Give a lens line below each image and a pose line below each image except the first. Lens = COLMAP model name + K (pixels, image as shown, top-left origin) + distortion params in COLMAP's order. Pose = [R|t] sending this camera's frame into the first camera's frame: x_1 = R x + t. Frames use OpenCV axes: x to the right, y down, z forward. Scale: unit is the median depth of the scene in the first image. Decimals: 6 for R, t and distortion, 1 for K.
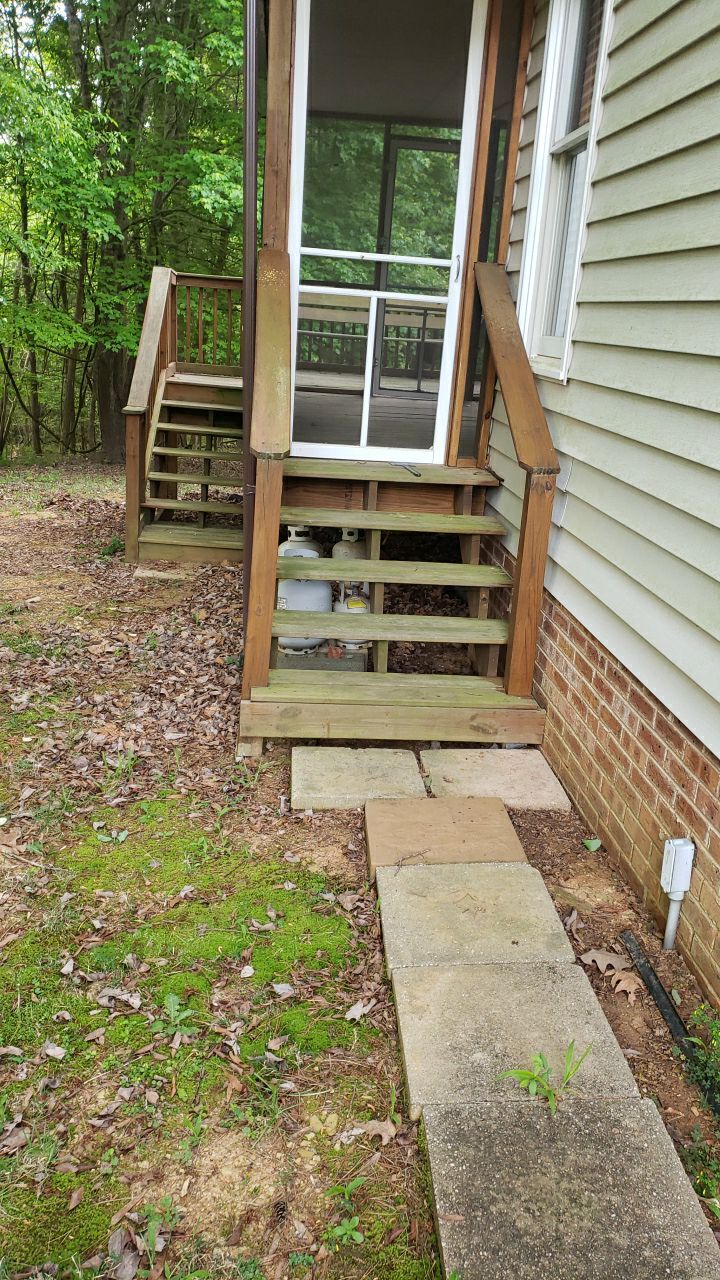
lens RADIAL K [[994.7, 0, 360.0], [0, 994.7, 640.0], [0, 0, 1]] dist [0.026415, -0.001448]
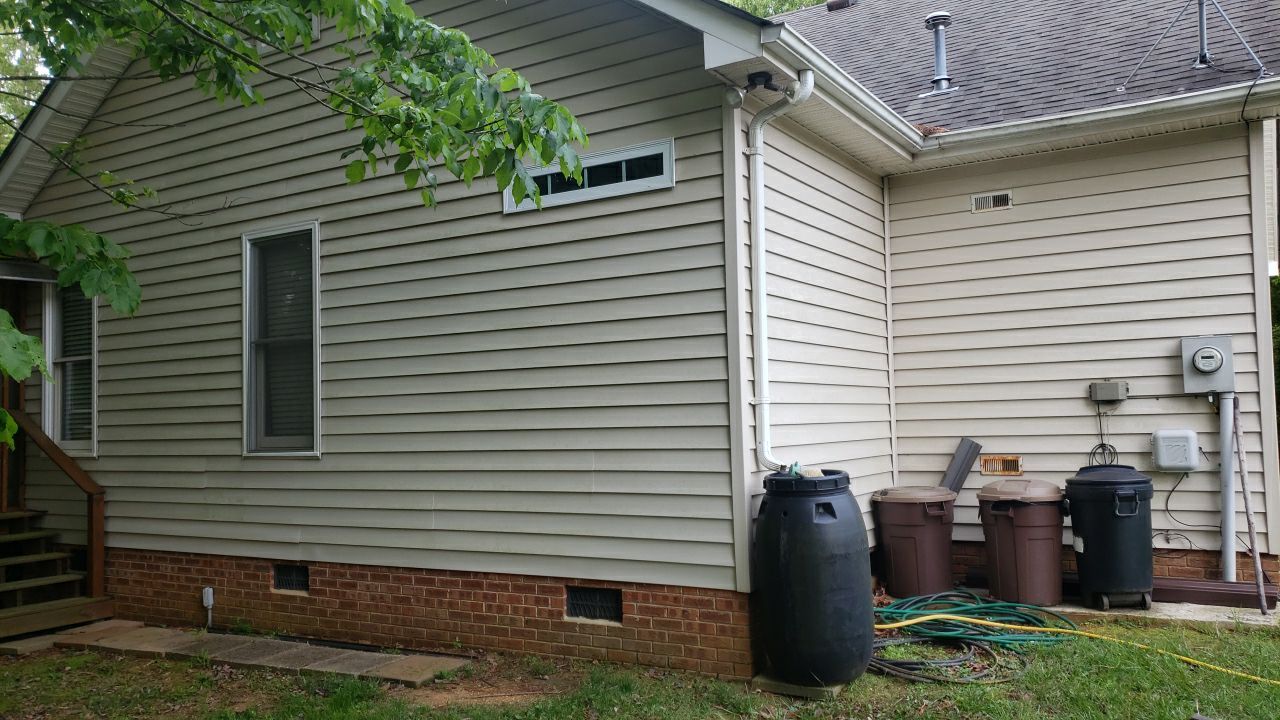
lens RADIAL K [[994.7, 0, 640.0], [0, 994.7, 360.0], [0, 0, 1]] dist [0.026415, -0.001448]
pose [[0.594854, -0.043916, 0.802633, -0.926438], [0.315210, 0.931278, -0.182657, 0.366901], [-0.739454, 0.361652, 0.567817, -1.388646]]
